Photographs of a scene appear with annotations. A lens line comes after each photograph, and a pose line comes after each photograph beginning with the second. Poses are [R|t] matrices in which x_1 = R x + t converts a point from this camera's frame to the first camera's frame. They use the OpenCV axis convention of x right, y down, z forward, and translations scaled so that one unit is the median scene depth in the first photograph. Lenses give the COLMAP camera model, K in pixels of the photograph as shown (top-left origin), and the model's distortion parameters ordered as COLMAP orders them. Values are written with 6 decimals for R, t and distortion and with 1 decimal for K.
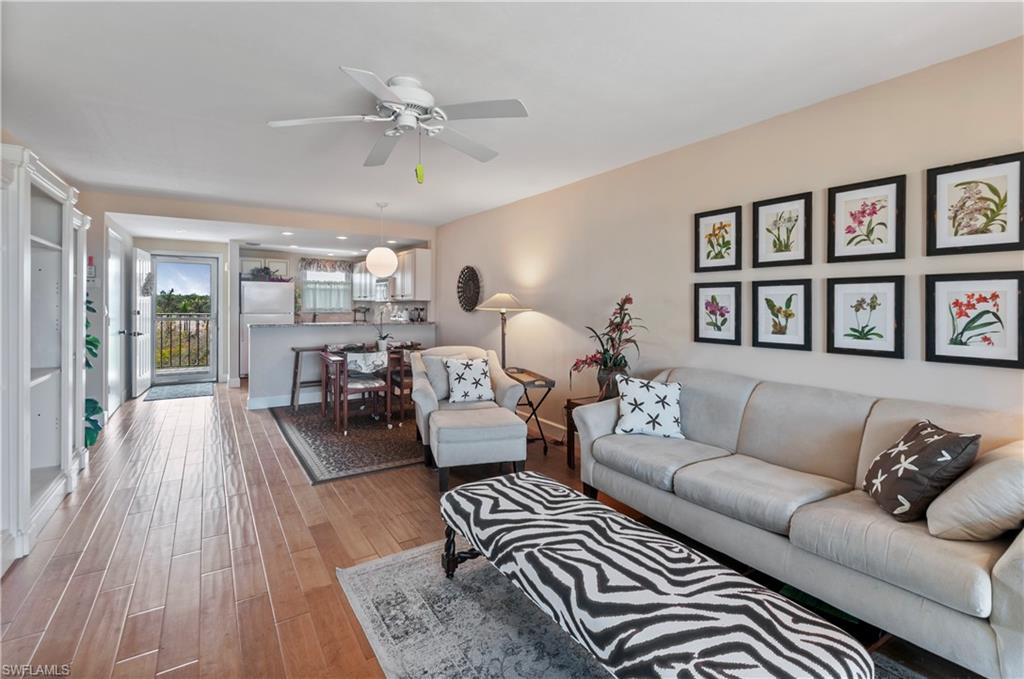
lens RADIAL K [[459.6, 0, 507.9], [0, 459.6, 304.5], [0, 0, 1]] dist [0.001258, 0.000251]
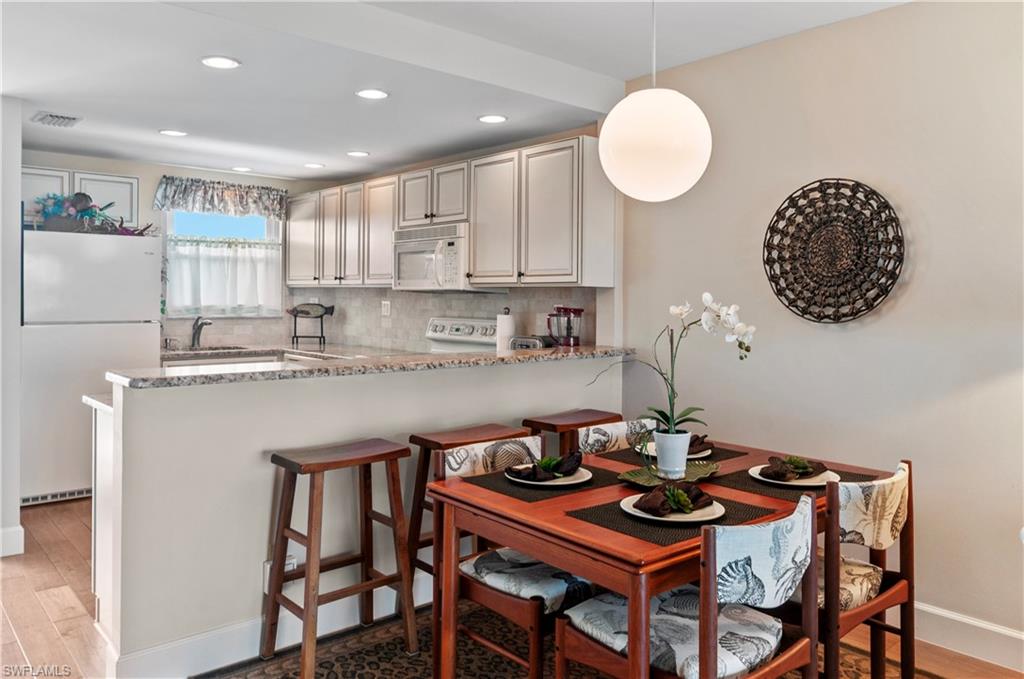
lens RADIAL K [[758.7, 0, 514.7], [0, 758.7, 296.3], [0, 0, 1]] dist [-0.001956, -0.000249]
pose [[0.990932, 0.003190, 0.134326, -0.628749], [-0.003115, 0.999995, -0.000770, -0.002141], [-0.134328, 0.000345, 0.990937, 0.852061]]
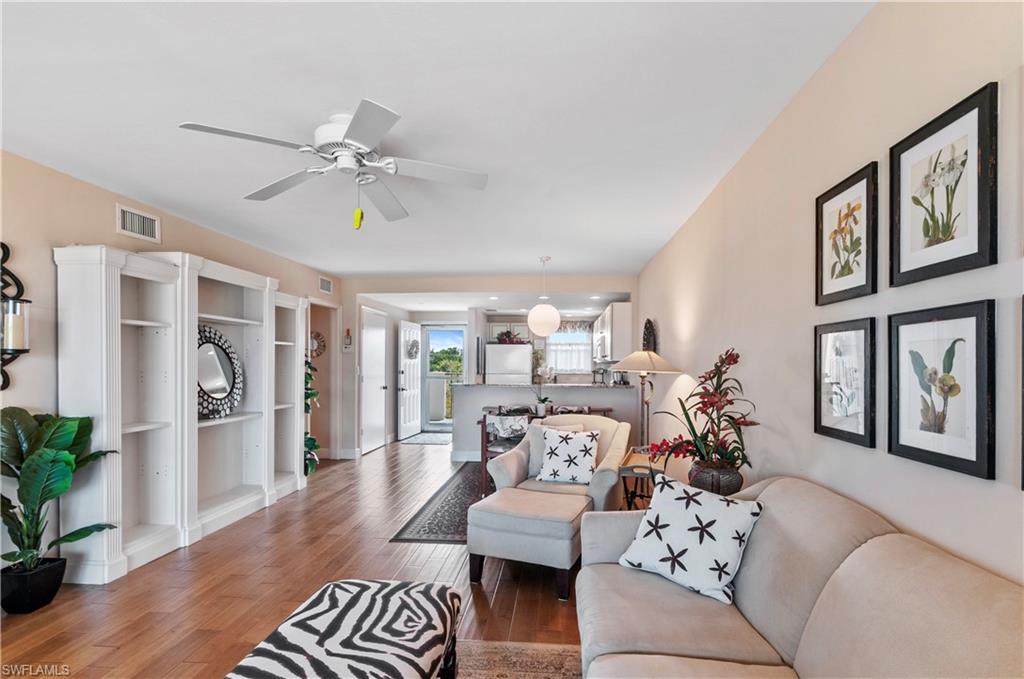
lens RADIAL K [[476.0, 0, 527.7], [0, 476.0, 365.1], [0, 0, 1]] dist [0.001090, 0.000145]
pose [[0.800826, -0.001132, -0.598897, 0.424666], [0.000314, 0.999999, -0.001470, 0.001181], [0.598898, 0.000989, 0.800825, 0.309580]]
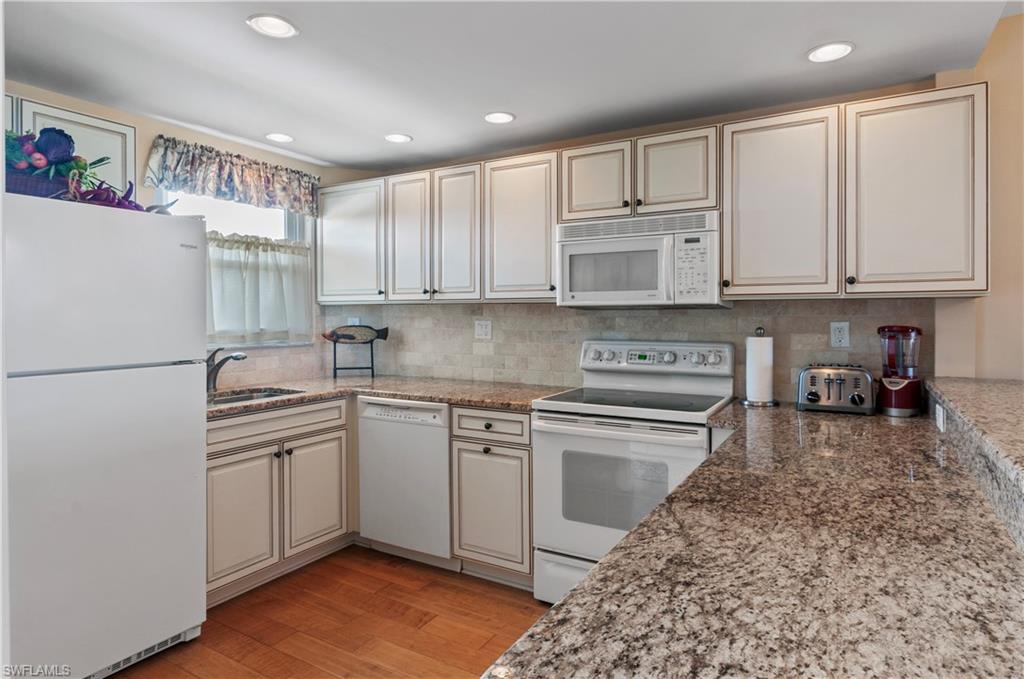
lens RADIAL K [[574.7, 0, 516.1], [0, 574.7, 314.2], [0, 0, 1]] dist [0.002672, -0.000620]
pose [[0.894143, -0.009055, 0.447690, -1.082140], [0.008967, 0.999957, 0.002316, -0.005103], [-0.447691, 0.001944, 0.894186, 1.630701]]
